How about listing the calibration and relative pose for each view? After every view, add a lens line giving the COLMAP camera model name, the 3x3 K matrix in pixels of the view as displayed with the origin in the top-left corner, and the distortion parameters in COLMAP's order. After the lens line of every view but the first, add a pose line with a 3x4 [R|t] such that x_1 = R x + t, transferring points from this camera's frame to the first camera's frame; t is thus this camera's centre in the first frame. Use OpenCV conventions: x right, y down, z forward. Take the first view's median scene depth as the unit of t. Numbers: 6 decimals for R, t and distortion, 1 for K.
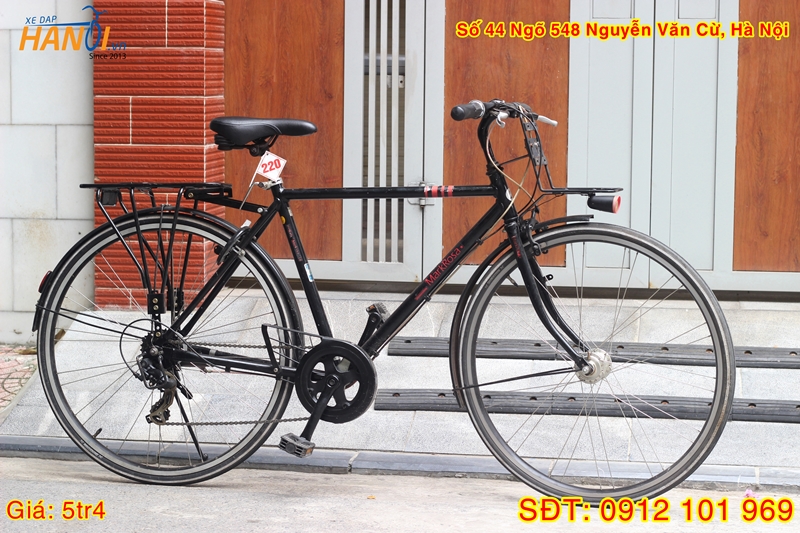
lens RADIAL K [[1927.1, 0, 395.7], [0, 1927.1, 265.8], [0, 0, 1]] dist [-0.094503, 0.000000]
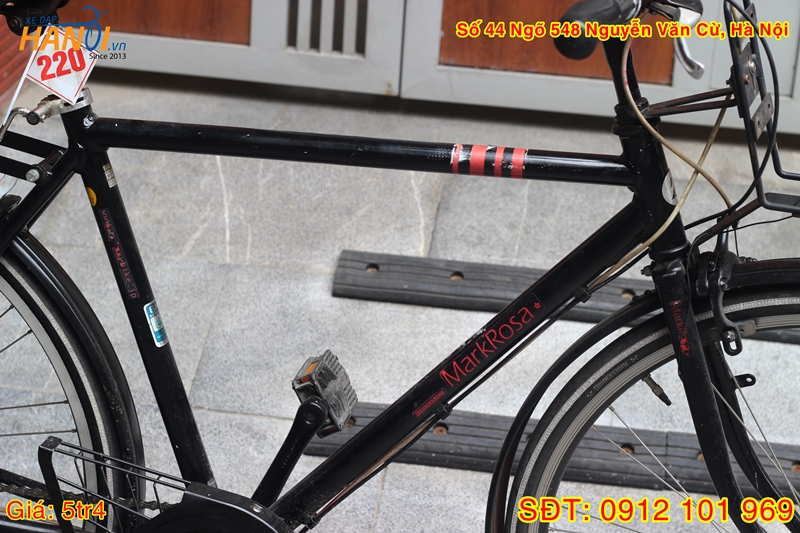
lens RADIAL K [[1927.1, 0, 379.2], [0, 1927.1, 332.0], [0, 0, 1]] dist [-0.094503, 0.000000]
pose [[0.998874, 0.028668, 0.037788, -0.012634], [-0.039369, 0.945445, 0.323395, -0.124915], [-0.026455, -0.324519, 0.945509, 0.590228]]
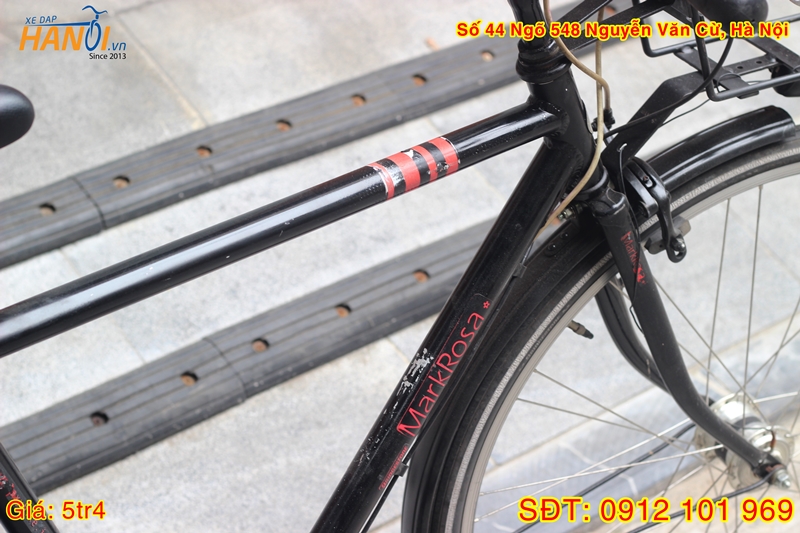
lens RADIAL K [[1927.1, 0, 401.5], [0, 1927.1, 265.4], [0, 0, 1]] dist [-0.094503, 0.000000]
pose [[0.654566, -0.398101, 0.642697, -0.175069], [0.067600, 0.877538, 0.474718, -0.163964], [-0.752977, -0.267288, 0.601318, 0.771706]]
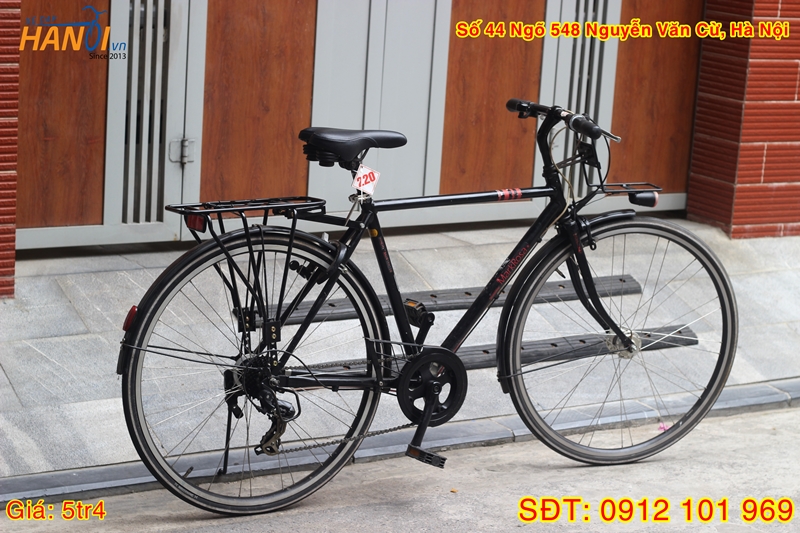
lens RADIAL K [[1927.1, 0, 403.0], [0, 1927.1, 268.3], [0, 0, 1]] dist [-0.094503, 0.000000]
pose [[0.740432, -0.103101, 0.664176, -0.683766], [0.012628, 0.990125, 0.139620, -0.138965], [-0.672012, -0.094992, 0.734422, 0.253588]]
